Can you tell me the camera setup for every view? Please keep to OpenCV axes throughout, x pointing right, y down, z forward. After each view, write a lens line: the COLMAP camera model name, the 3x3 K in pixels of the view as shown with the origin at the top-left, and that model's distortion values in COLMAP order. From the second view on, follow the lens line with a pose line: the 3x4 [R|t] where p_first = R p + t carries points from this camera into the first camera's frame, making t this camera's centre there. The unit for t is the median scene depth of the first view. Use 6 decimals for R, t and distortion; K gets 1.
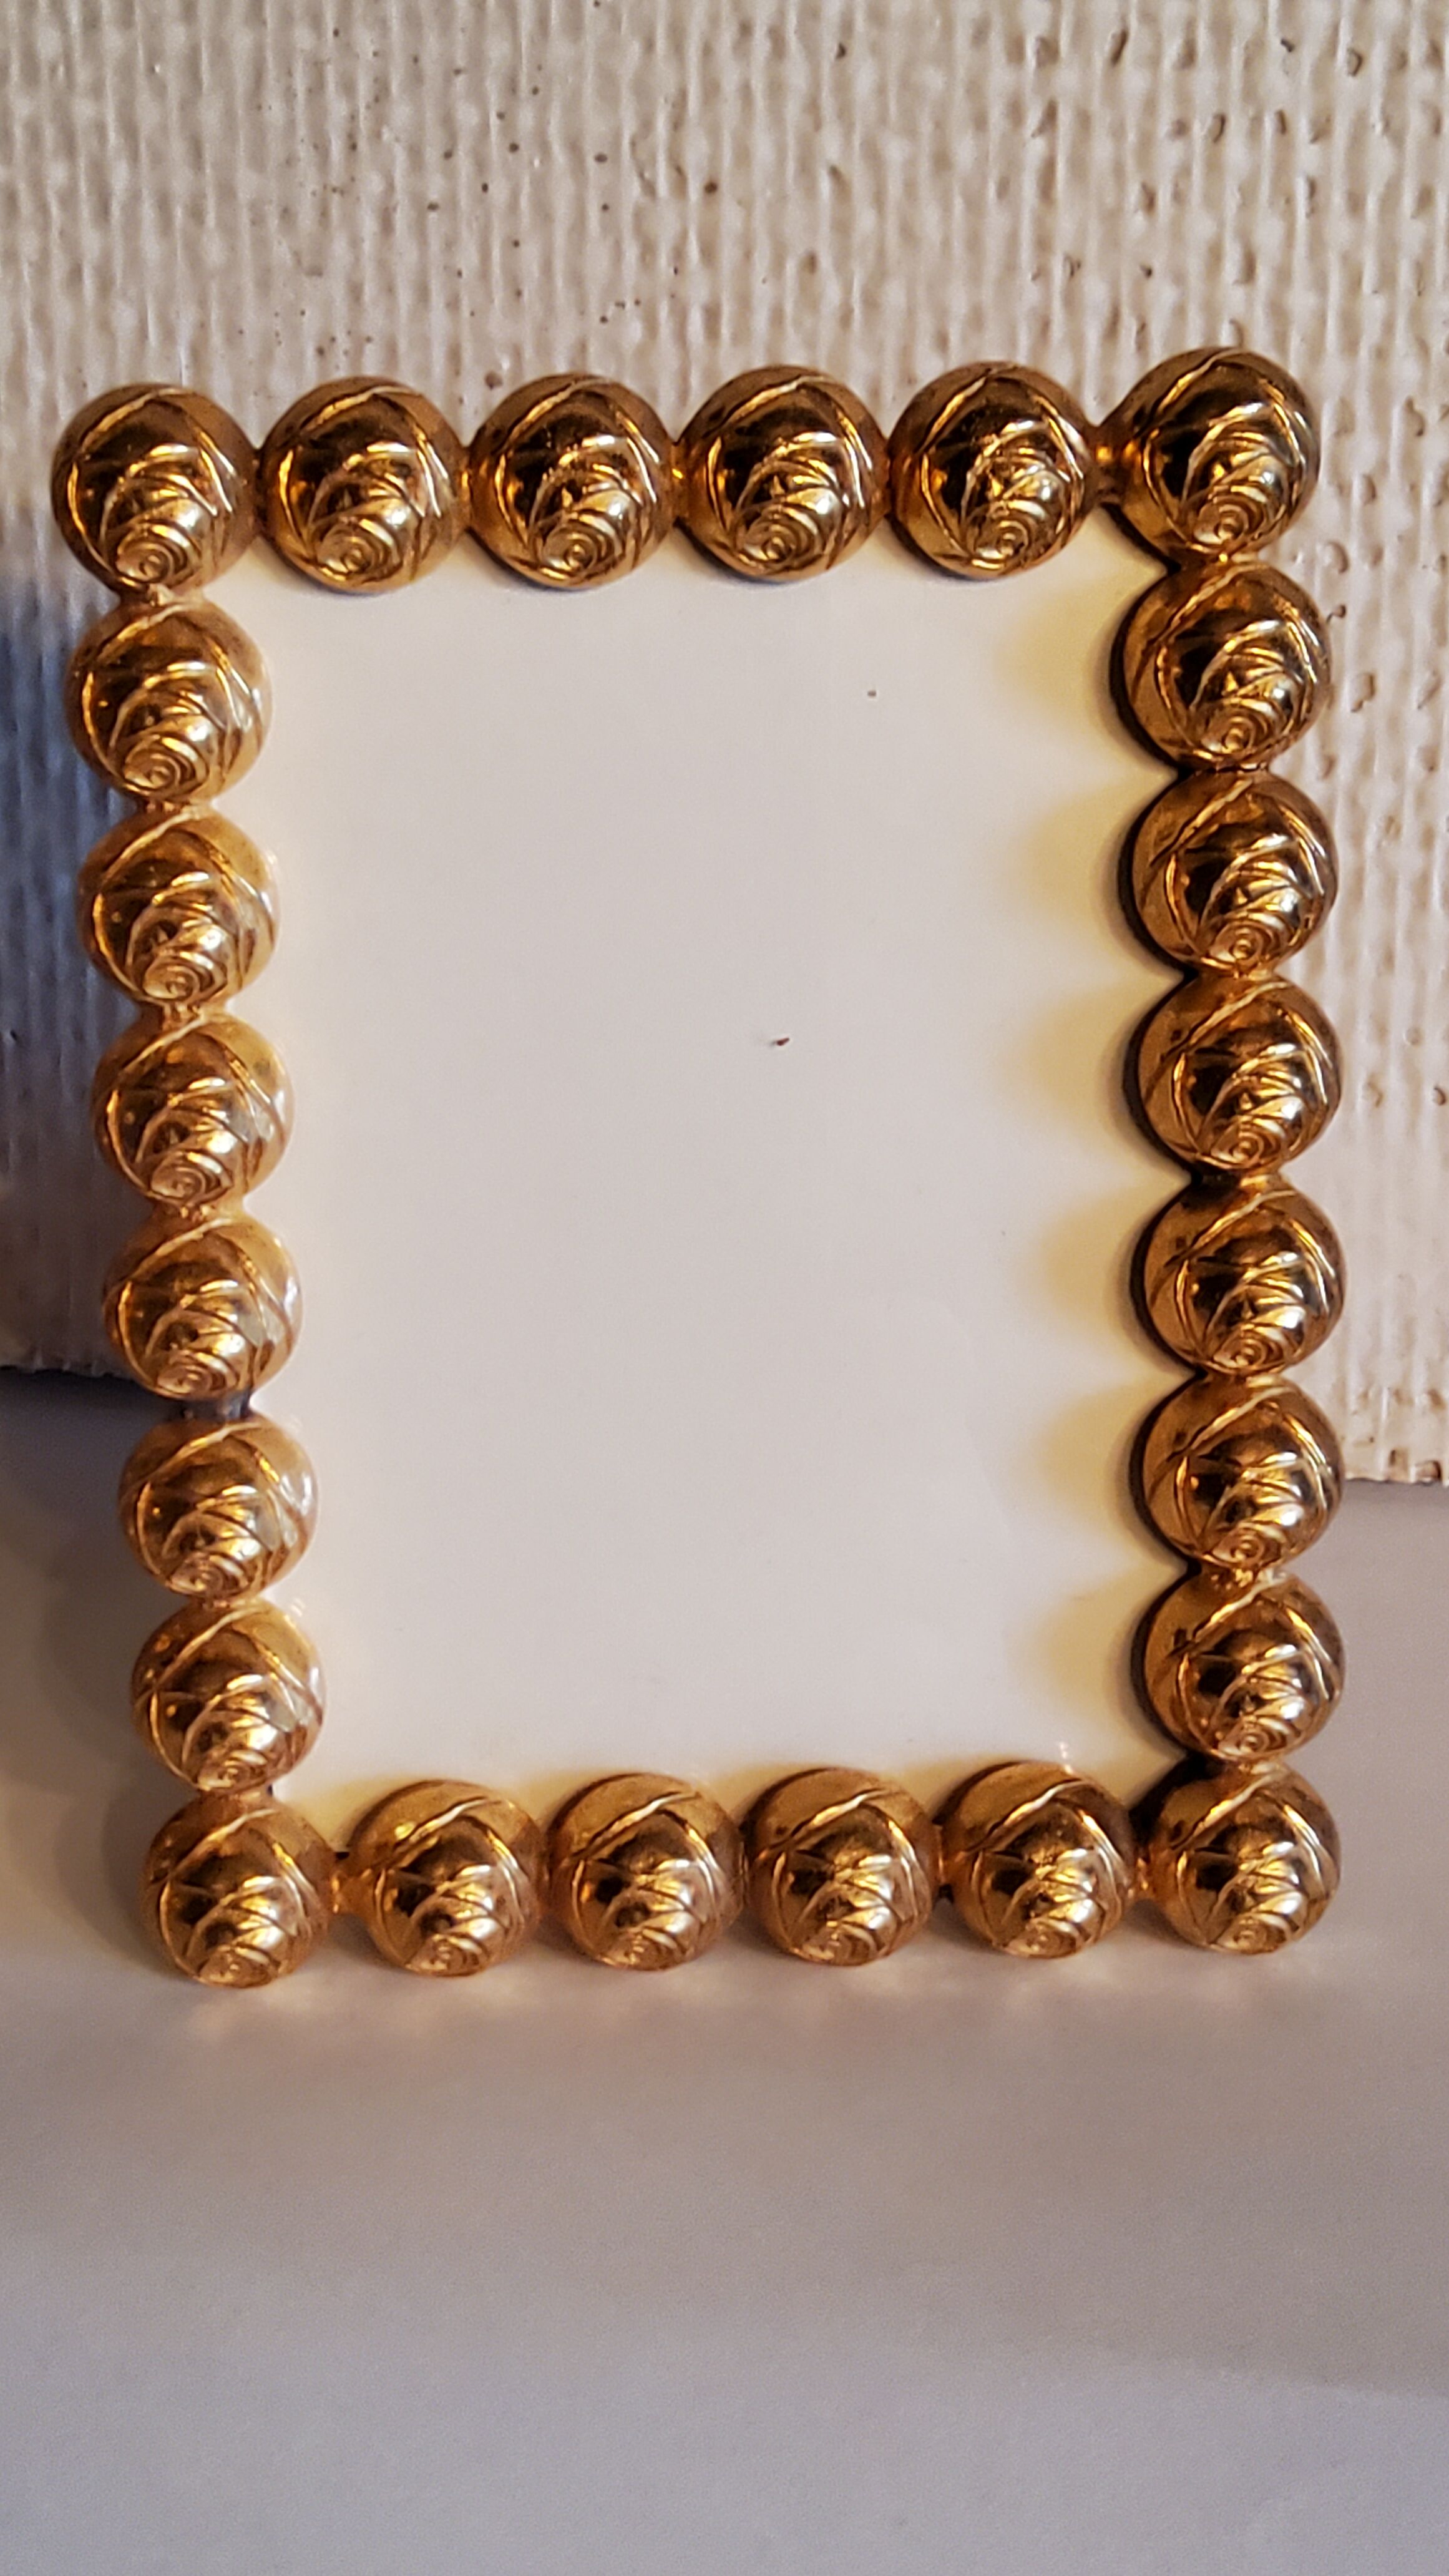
lens RADIAL K [[3710.3, 0, 1212.7], [0, 3710.3, 1286.4], [0, 0, 1]] dist [0.076451, 0.053241]
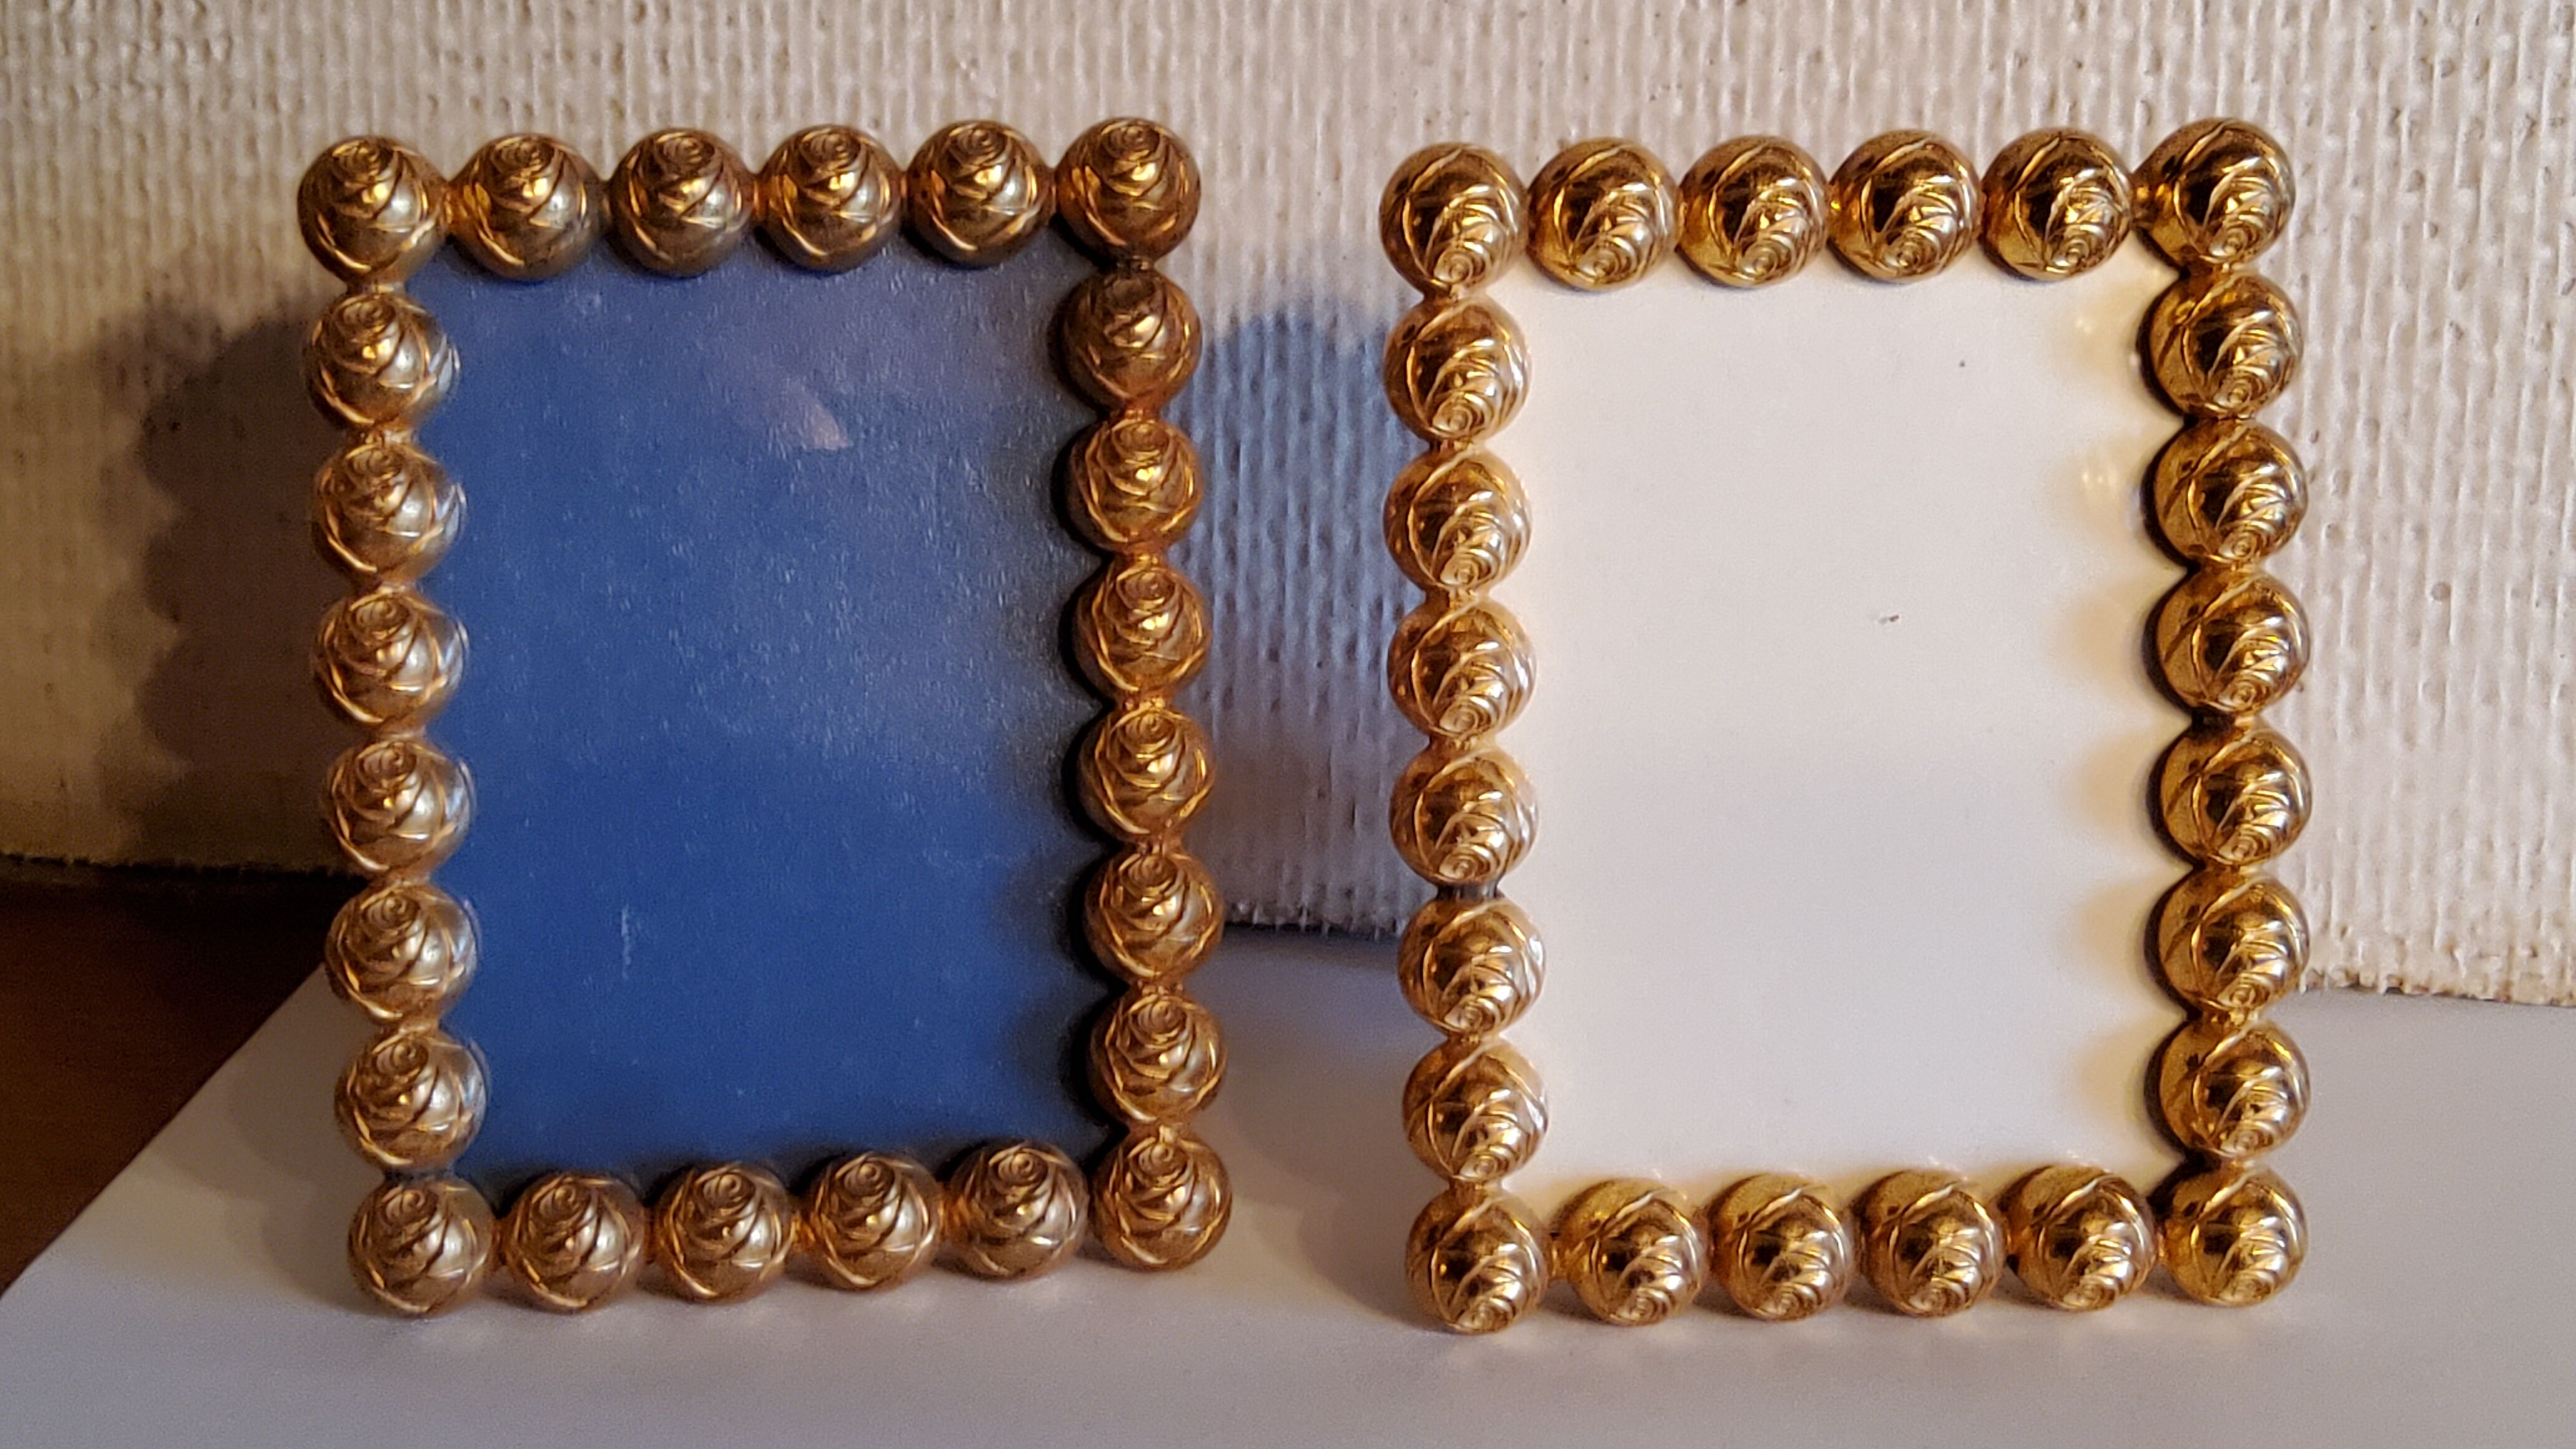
lens RADIAL K [[3710.3, 0, 1722.1], [0, 3710.3, 693.6], [0, 0, 1]] dist [0.076451, 0.053241]
pose [[0.998891, 0.001178, 0.047065, -0.241624], [0.003410, 0.995251, -0.097279, 0.092298], [-0.046956, 0.097332, 0.994144, -0.335747]]
